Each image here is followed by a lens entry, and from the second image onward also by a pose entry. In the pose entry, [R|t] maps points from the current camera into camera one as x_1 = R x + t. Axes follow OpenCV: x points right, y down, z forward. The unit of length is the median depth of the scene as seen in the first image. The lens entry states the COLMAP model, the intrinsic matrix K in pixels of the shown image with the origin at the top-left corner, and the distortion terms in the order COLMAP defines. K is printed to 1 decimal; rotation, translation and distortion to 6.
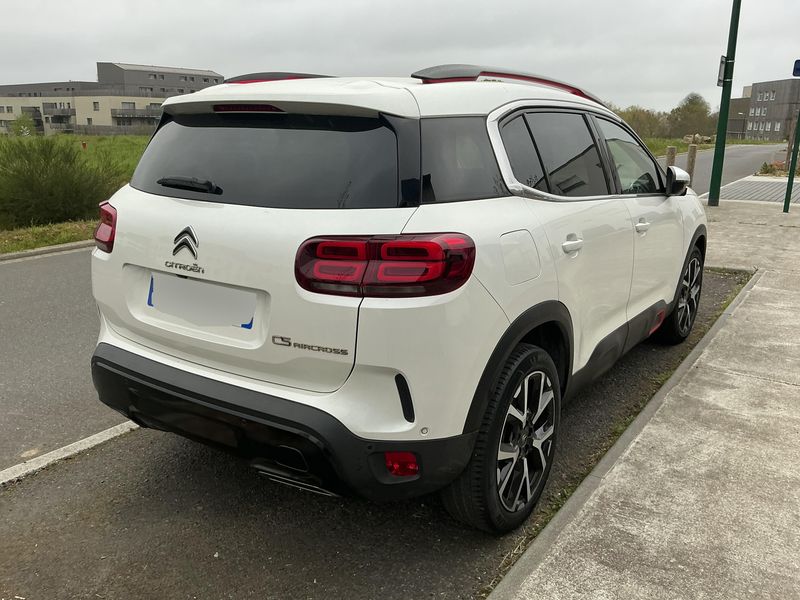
lens RADIAL K [[665.0, 0, 400.0], [0, 665.0, 300.0], [0, 0, 1]] dist [0.100299, -0.217577]
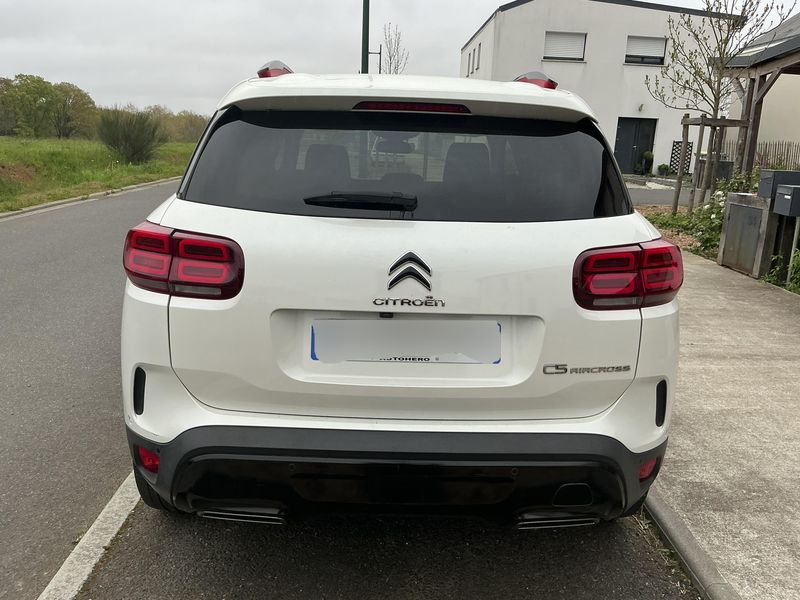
lens RADIAL K [[665.0, 0, 400.0], [0, 665.0, 300.0], [0, 0, 1]] dist [0.100299, -0.217577]
pose [[0.817249, -0.120055, 0.563641, -0.799857], [0.119610, 0.992098, 0.037888, -0.085525], [-0.563736, 0.036453, 0.825150, 0.350354]]
